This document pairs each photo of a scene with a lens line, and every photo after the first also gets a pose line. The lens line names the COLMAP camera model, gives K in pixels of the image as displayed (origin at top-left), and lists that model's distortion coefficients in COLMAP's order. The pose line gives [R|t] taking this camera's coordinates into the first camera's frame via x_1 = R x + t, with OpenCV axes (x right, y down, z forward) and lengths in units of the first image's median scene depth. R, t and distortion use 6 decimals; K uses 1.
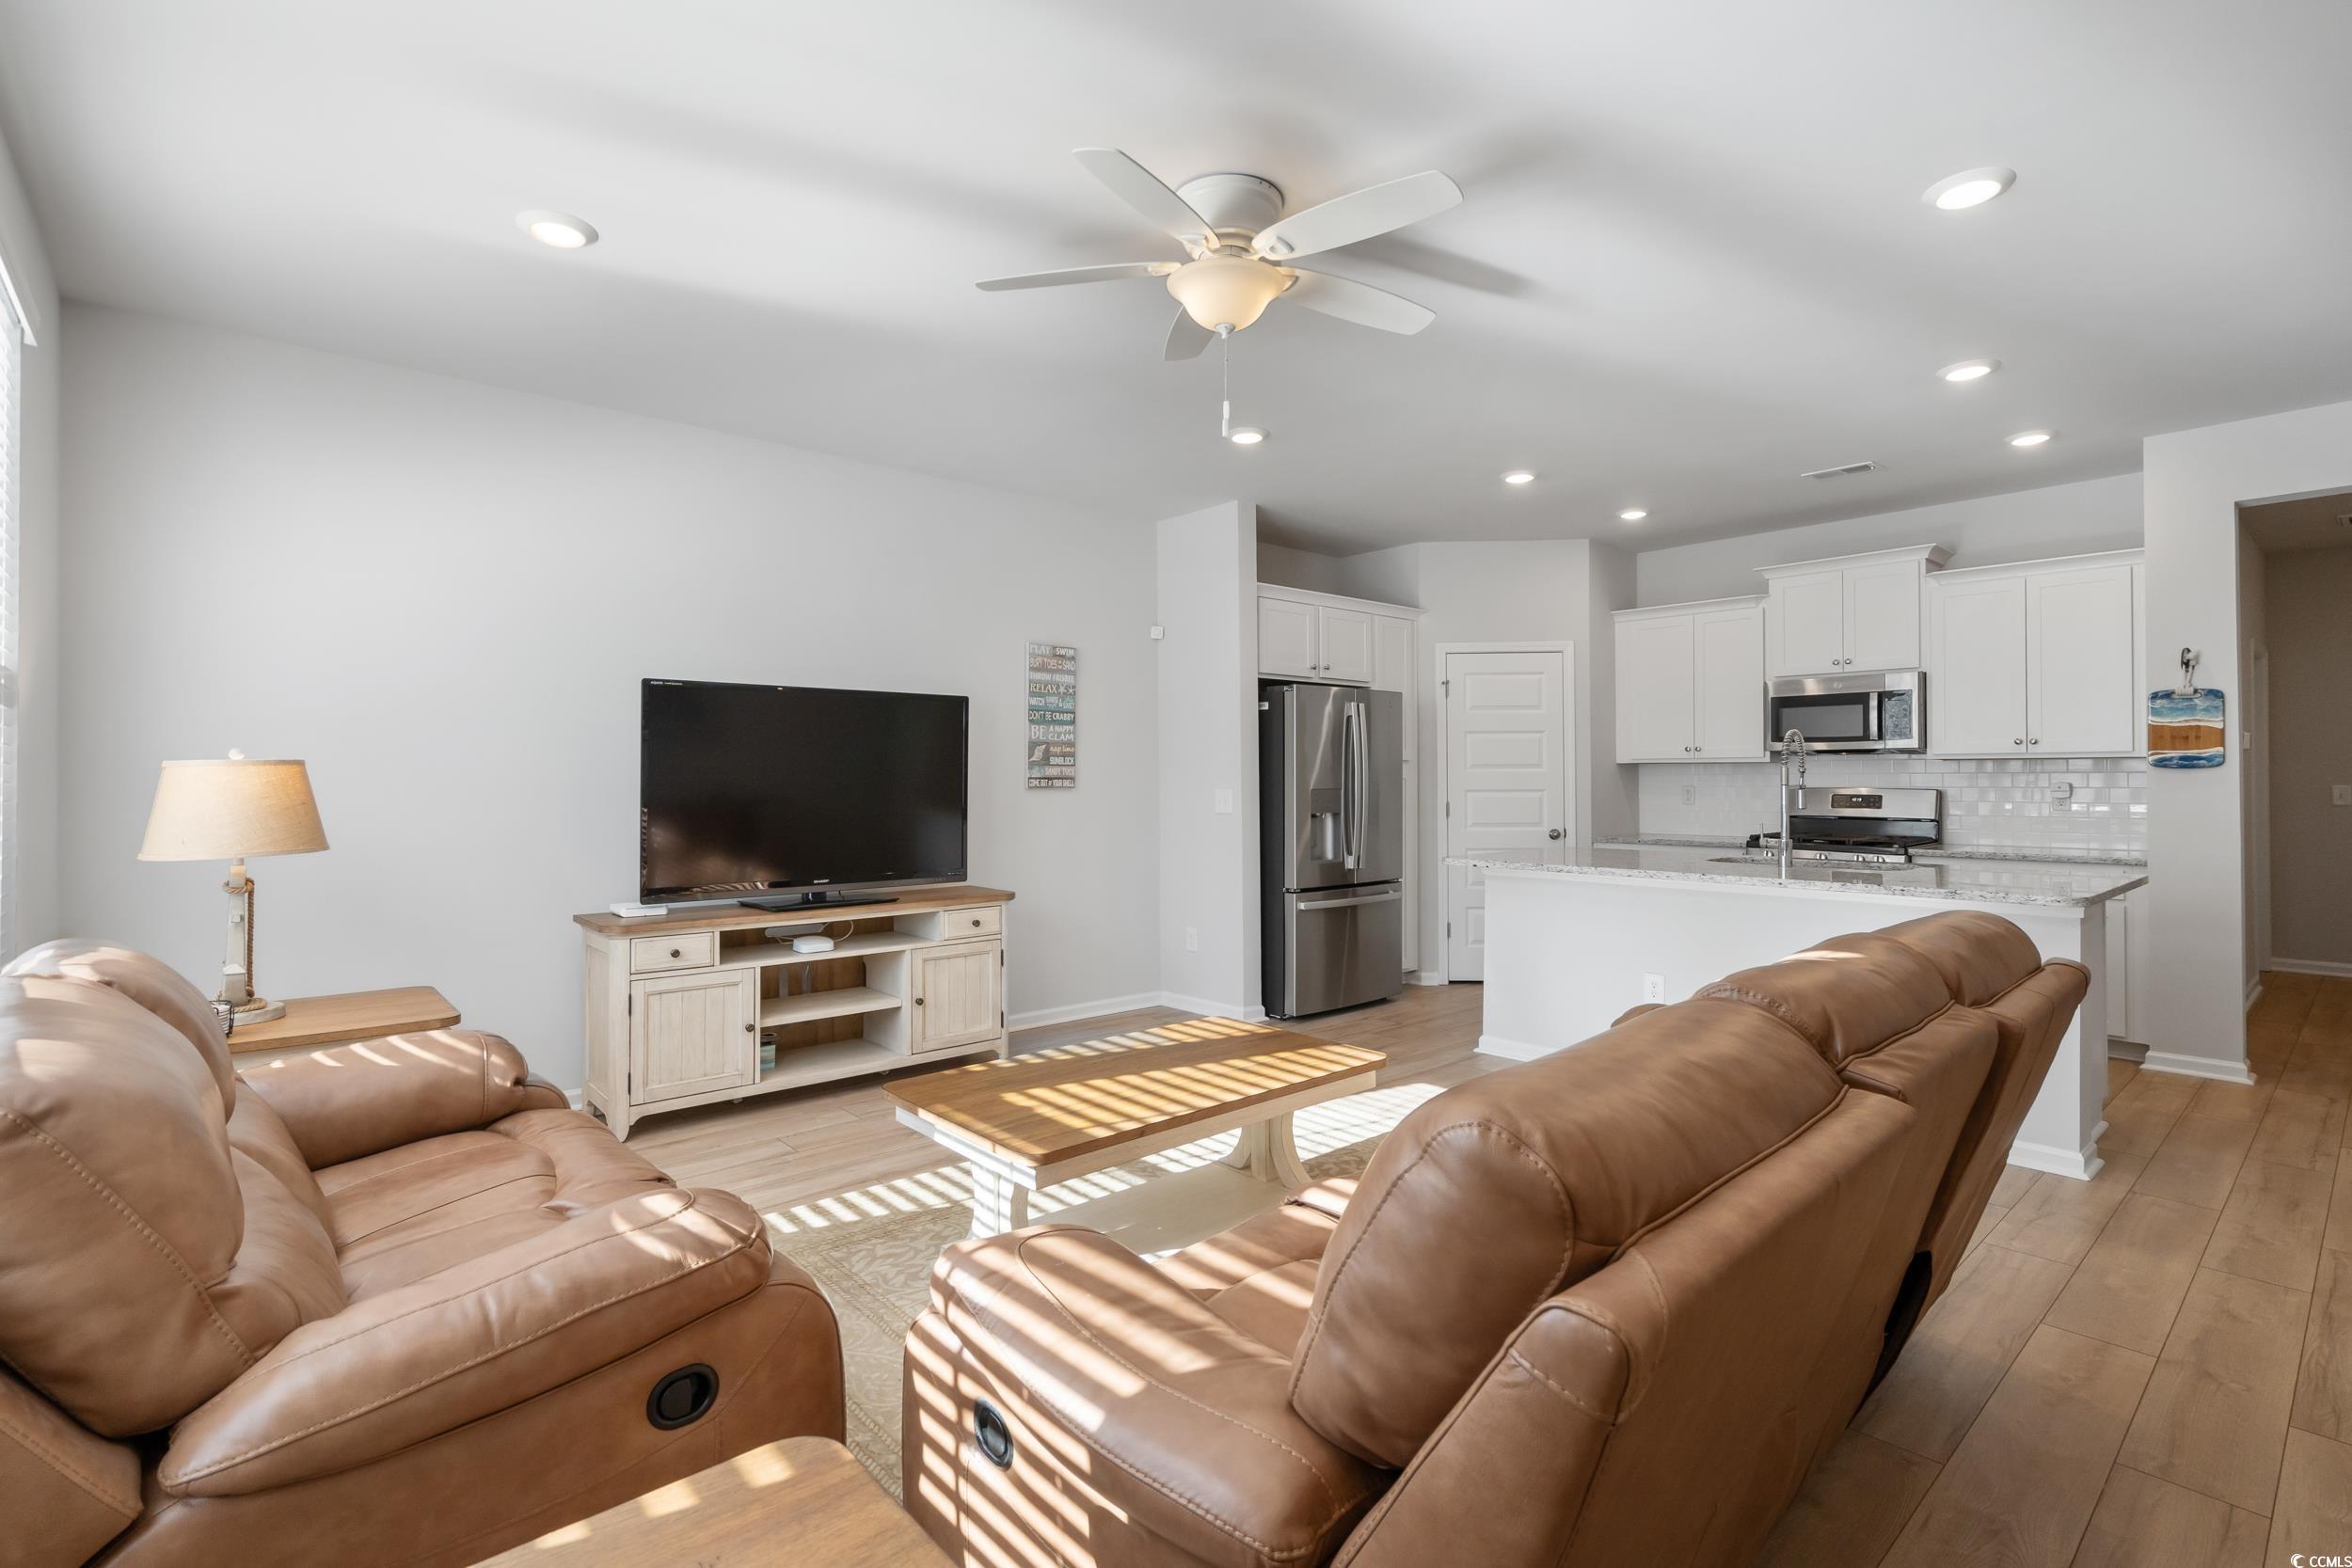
lens RADIAL K [[1091.6, 0, 1169.2], [0, 1091.6, 777.0], [0, 0, 1]] dist [-0.002709, 0.000353]
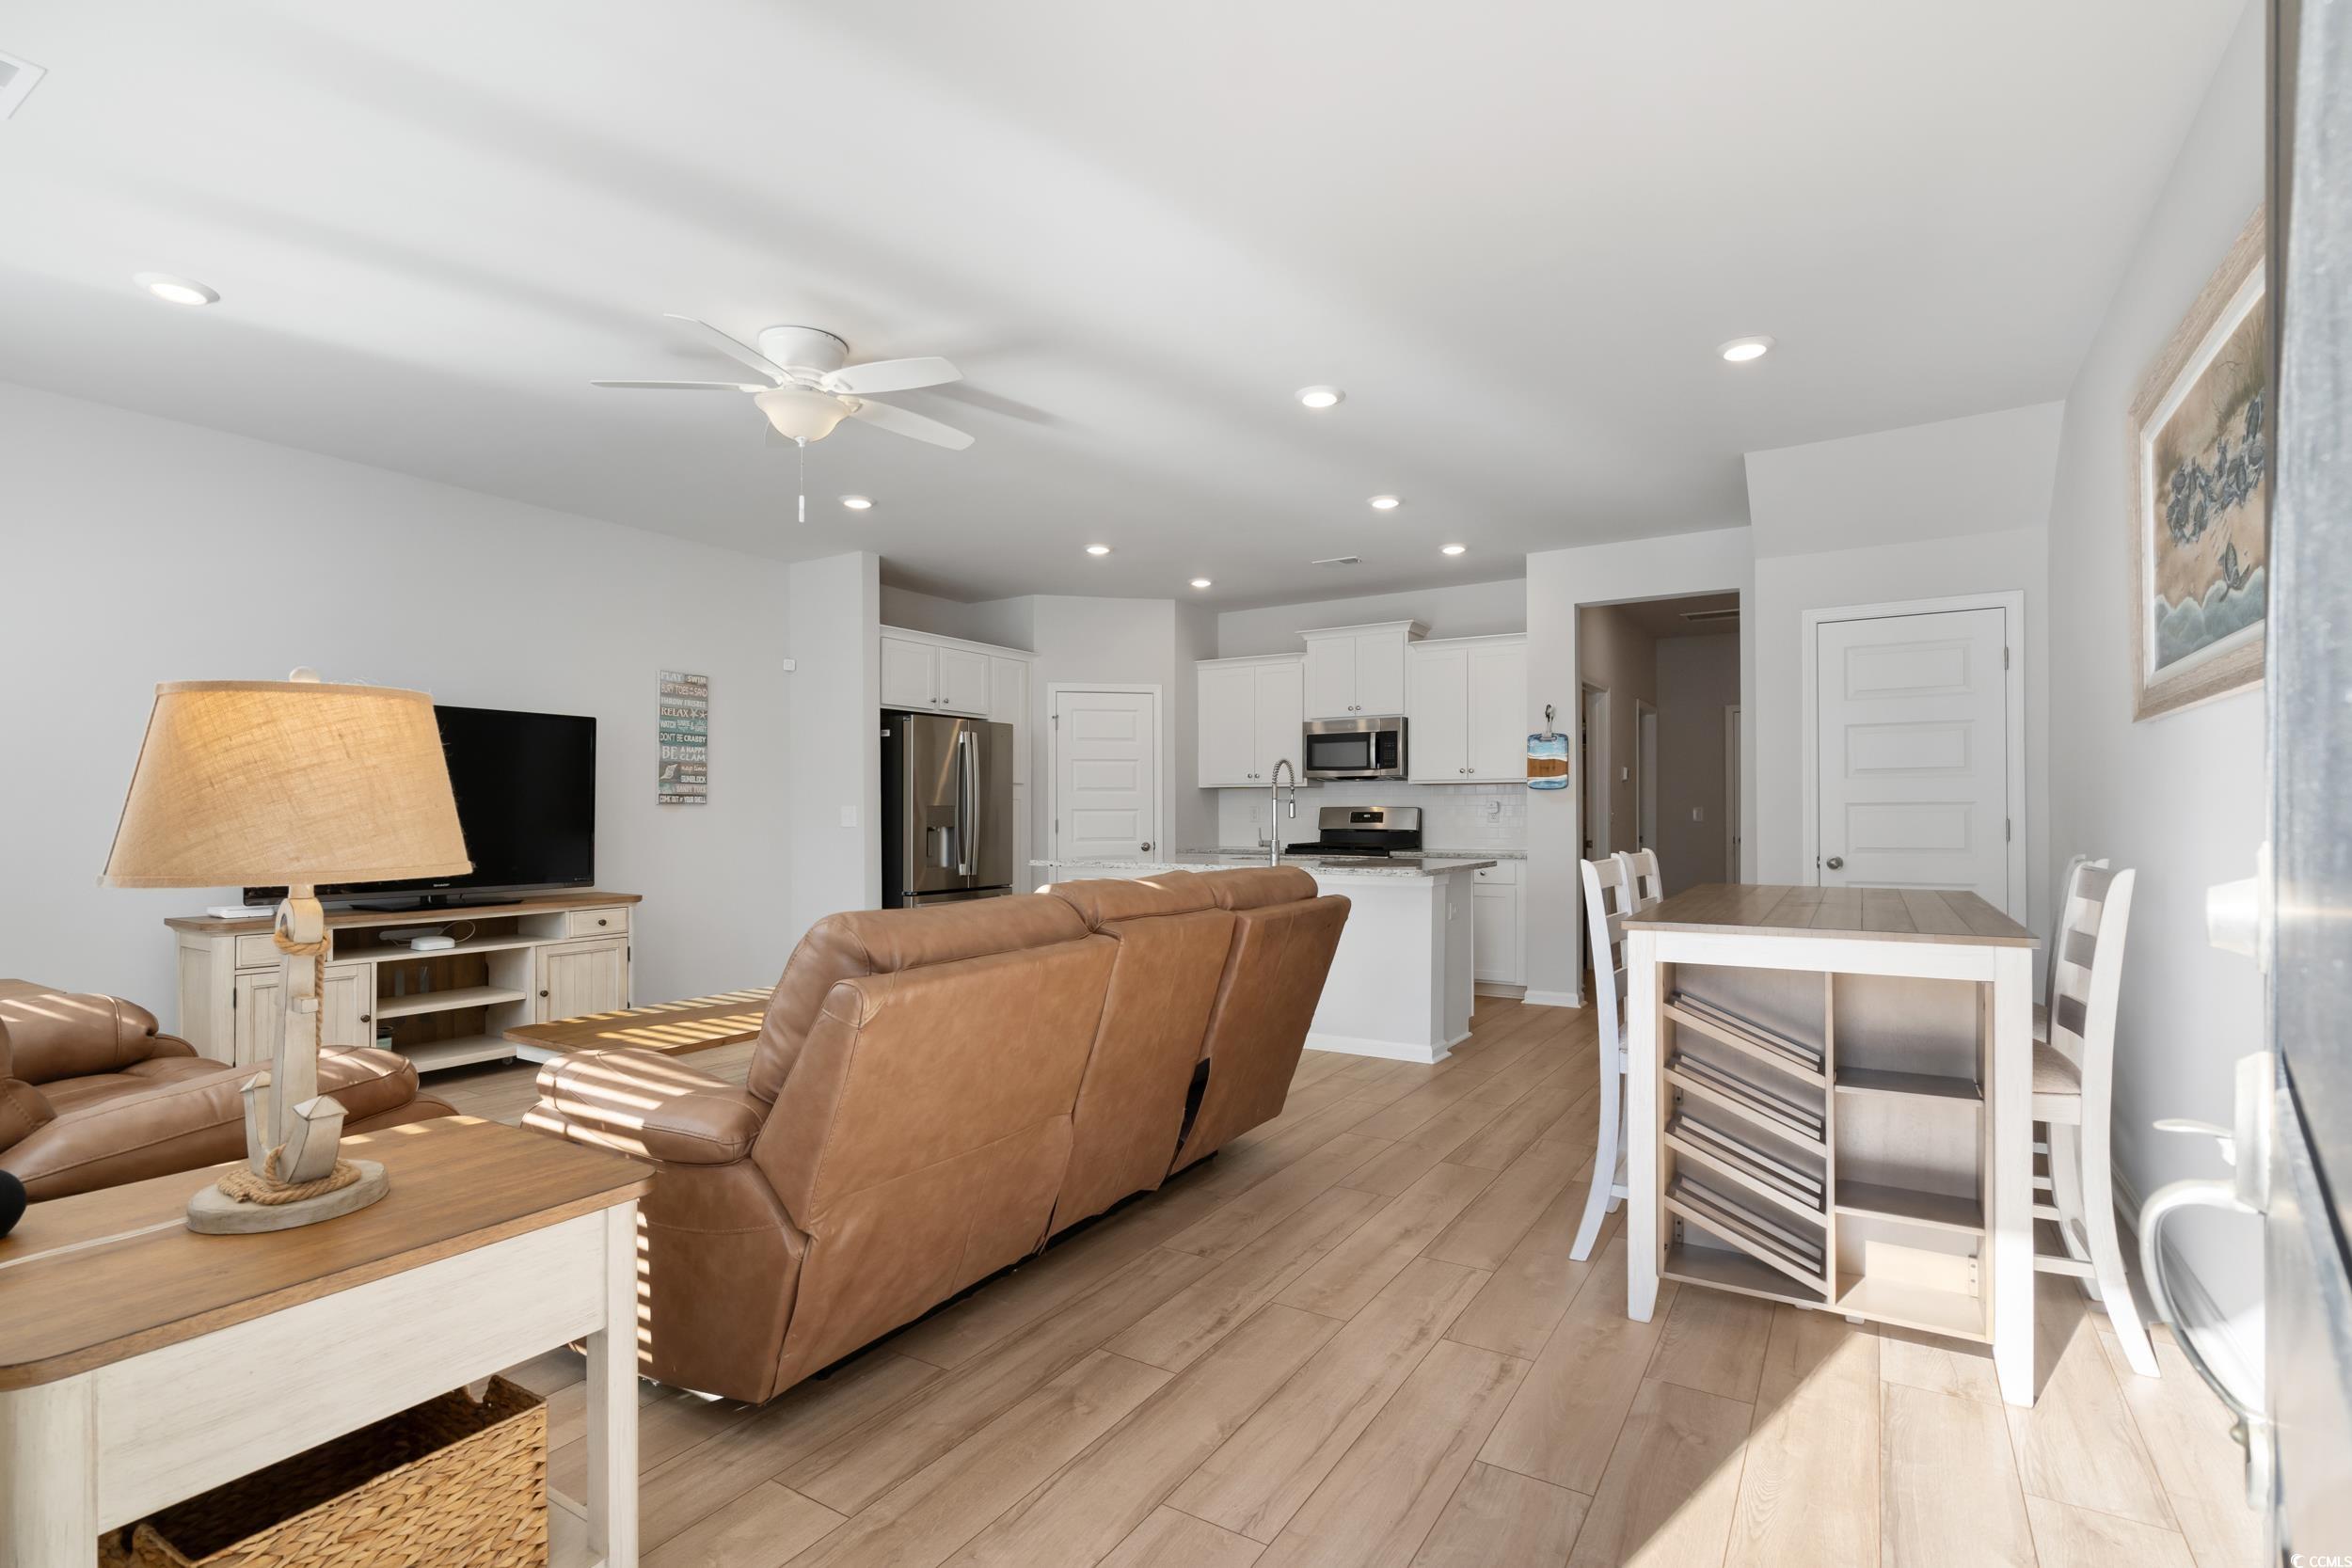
lens RADIAL K [[1111.1, 0, 1183.8], [0, 1111.1, 809.5], [0, 0, 1]] dist [0.003049, 0.001086]
pose [[0.958530, 0.001320, 0.284989, 0.056028], [-0.000156, 0.999992, -0.004108, 0.020253], [-0.284992, 0.003893, 0.958522, -0.208790]]
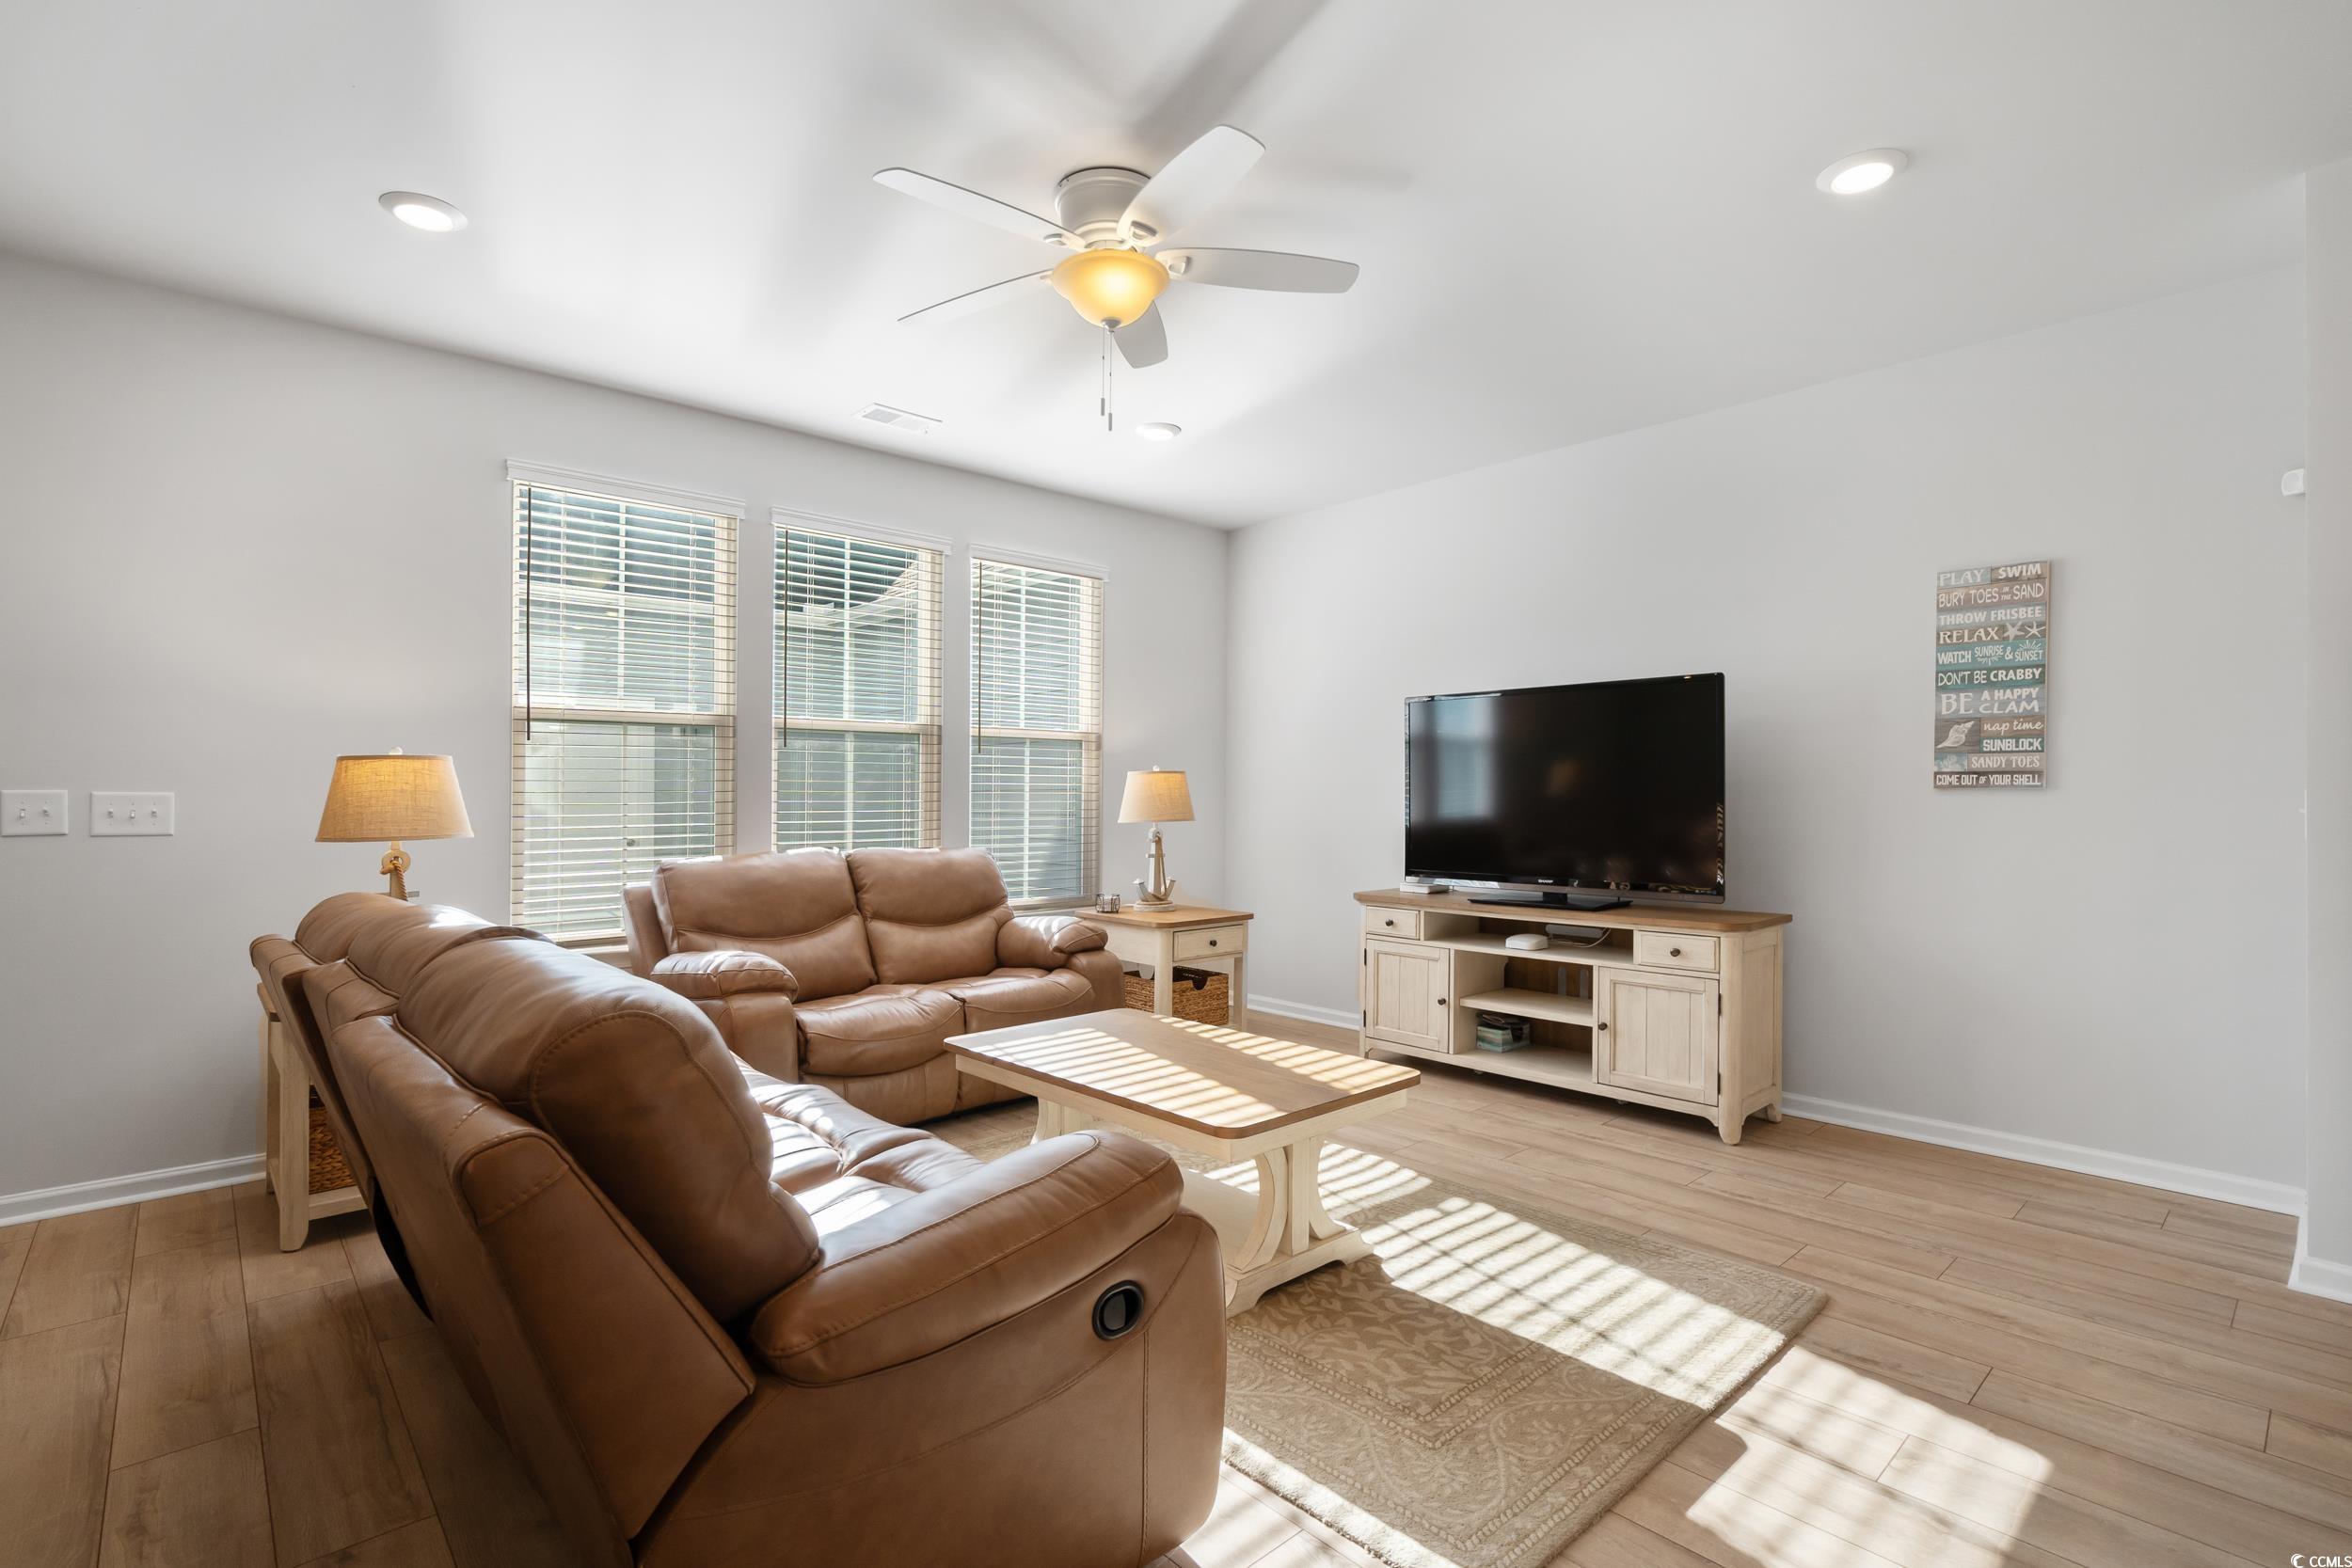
lens RADIAL K [[1088.8, 0, 1194.5], [0, 1088.8, 782.8], [0, 0, 1]] dist [-0.001622, 0.000230]
pose [[0.025385, -0.010376, -0.999624, 0.528145], [0.003061, 0.999942, -0.010301, 0.012289], [0.999673, -0.002798, 0.025416, 0.523290]]
